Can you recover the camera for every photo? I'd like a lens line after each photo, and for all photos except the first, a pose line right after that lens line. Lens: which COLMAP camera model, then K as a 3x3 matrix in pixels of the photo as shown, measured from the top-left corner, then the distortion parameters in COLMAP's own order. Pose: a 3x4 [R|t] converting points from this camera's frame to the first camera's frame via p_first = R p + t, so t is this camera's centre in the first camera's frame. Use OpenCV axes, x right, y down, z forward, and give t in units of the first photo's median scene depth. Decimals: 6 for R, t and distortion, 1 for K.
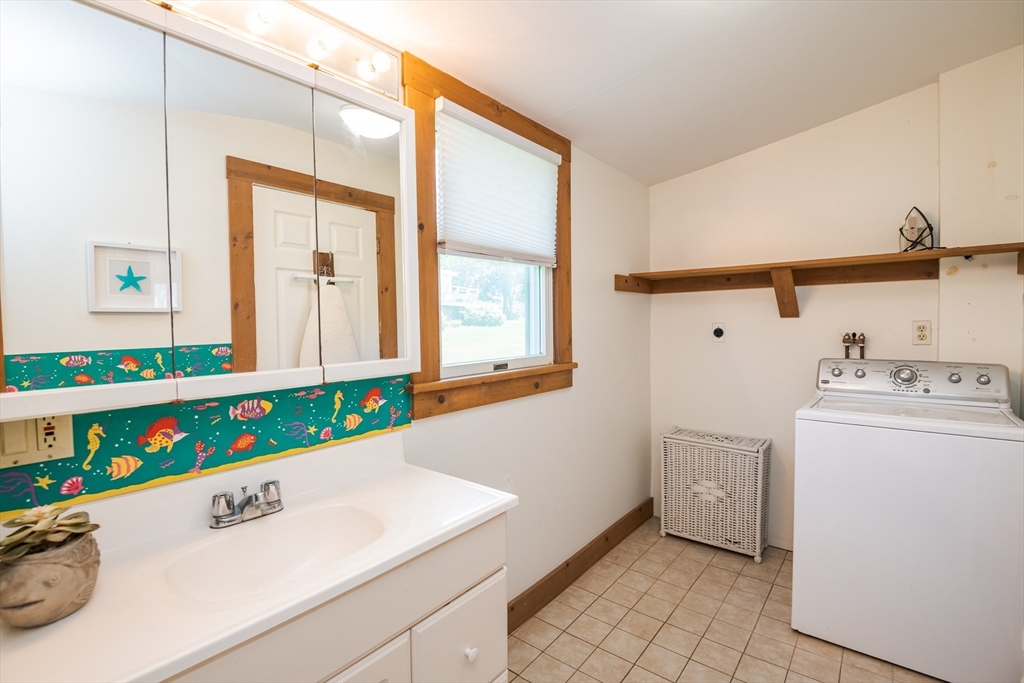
lens RADIAL K [[478.9, 0, 512.0], [0, 478.9, 341.5], [0, 0, 1]] dist [0.003751, -0.015244]
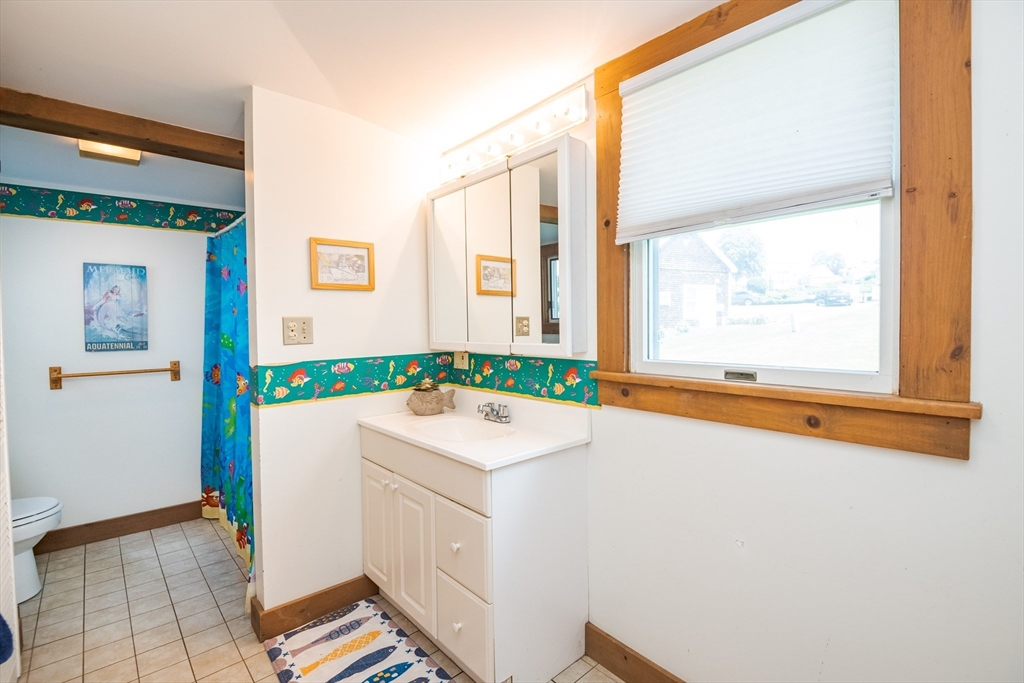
lens RADIAL K [[478.9, 0, 512.0], [0, 478.9, 341.5], [0, 0, 1]] dist [0.003751, -0.015244]
pose [[-0.195814, 0.083064, -0.977117, 0.891733], [0.006333, 0.996493, 0.083442, -0.070425], [0.980621, 0.010151, -0.195653, 1.010853]]
